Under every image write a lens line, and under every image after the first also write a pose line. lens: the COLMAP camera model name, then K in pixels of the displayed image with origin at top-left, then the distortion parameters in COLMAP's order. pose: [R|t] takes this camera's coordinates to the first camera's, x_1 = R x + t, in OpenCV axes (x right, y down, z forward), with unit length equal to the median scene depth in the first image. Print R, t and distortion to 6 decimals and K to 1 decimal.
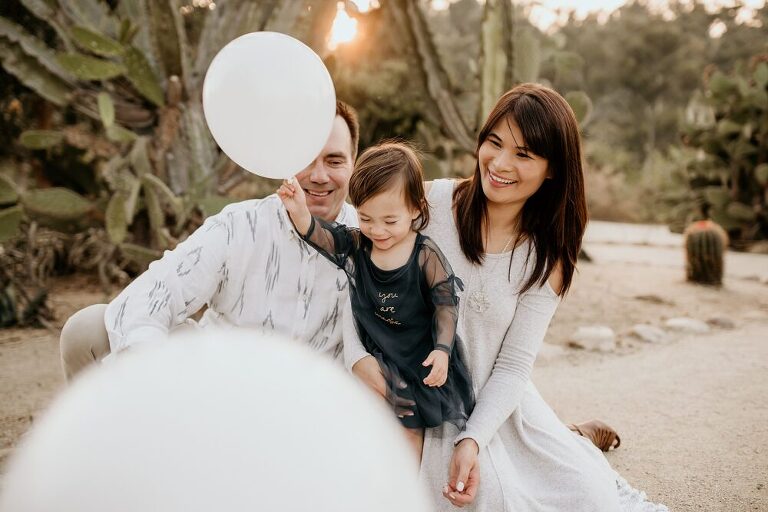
lens RADIAL K [[812.8, 0, 384.0], [0, 812.8, 256.0], [0, 0, 1]] dist [-0.023453, 0.006771]
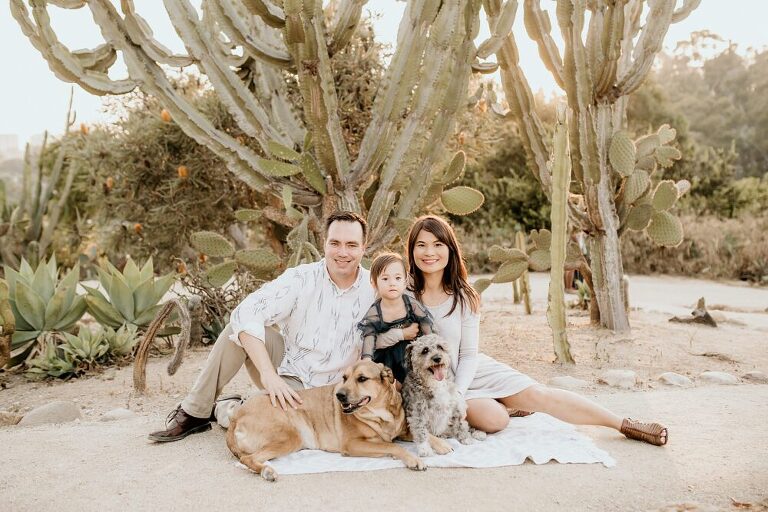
lens RADIAL K [[812.8, 0, 384.0], [0, 812.8, 256.0], [0, 0, 1]] dist [-0.023453, 0.006771]
pose [[0.951984, 0.034096, -0.304243, 0.266492], [-0.055281, 0.996588, -0.061289, 0.007043], [0.301116, 0.075165, 0.950621, -0.328589]]
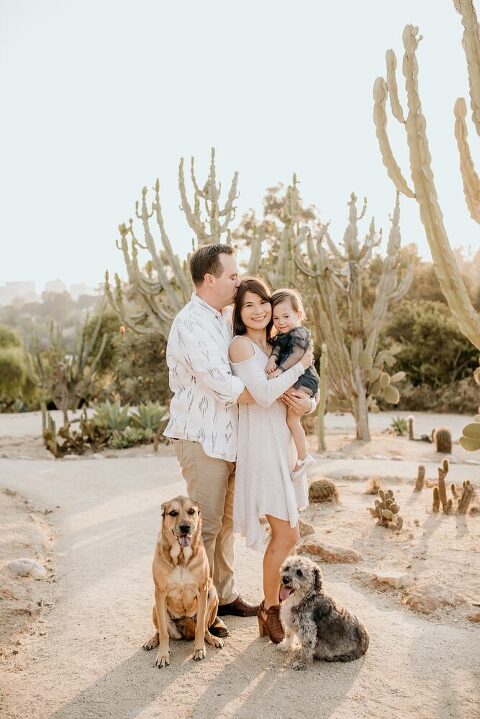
lens RADIAL K [[760.9, 0, 240.0], [0, 760.9, 359.5], [0, 0, 1]] dist [-0.023453, 0.006771]
pose [[0.897830, 0.048195, -0.437698, 1.173604], [-0.096009, 0.991504, -0.087764, 0.020916], [0.429749, 0.120820, 0.894829, -1.890186]]
